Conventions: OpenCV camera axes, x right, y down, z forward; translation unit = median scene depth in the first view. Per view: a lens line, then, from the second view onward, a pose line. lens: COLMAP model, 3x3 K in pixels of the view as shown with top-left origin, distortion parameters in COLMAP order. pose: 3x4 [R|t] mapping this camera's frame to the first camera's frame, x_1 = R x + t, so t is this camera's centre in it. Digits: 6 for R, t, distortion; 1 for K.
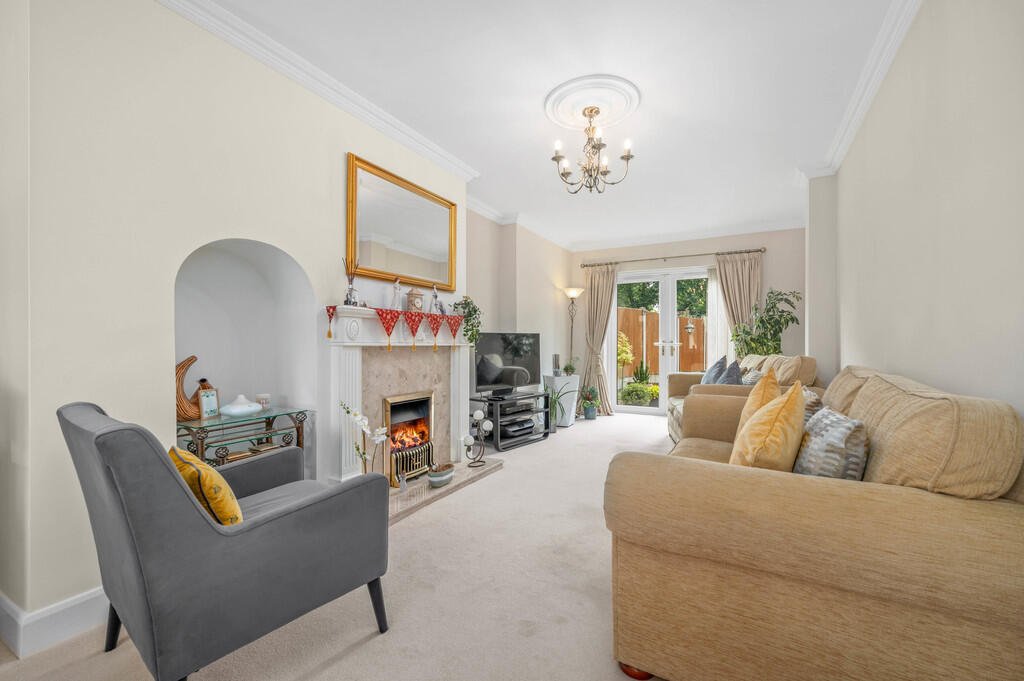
lens RADIAL K [[416.2, 0, 514.5], [0, 416.2, 344.5], [0, 0, 1]] dist [-0.002334, -0.000241]
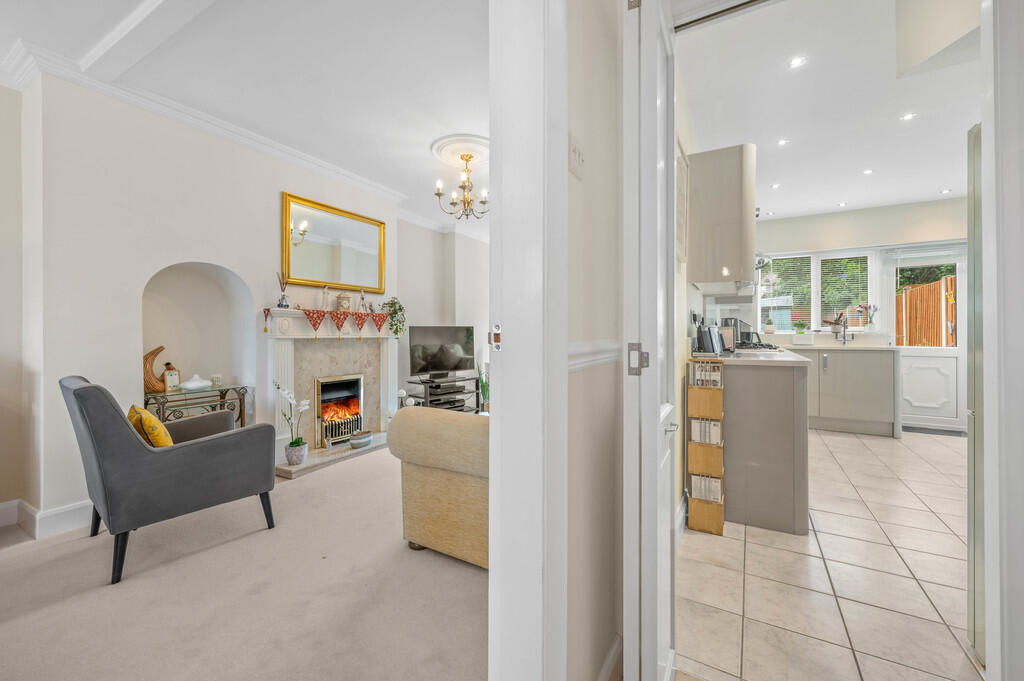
lens RADIAL K [[409.6, 0, 509.3], [0, 409.6, 335.2], [0, 0, 1]] dist [0.000136, 0.000071]
pose [[0.999613, -0.004034, -0.027520, 0.340450], [0.004076, 0.999991, 0.001484, -0.005394], [0.027514, -0.001595, 0.999620, -0.266517]]
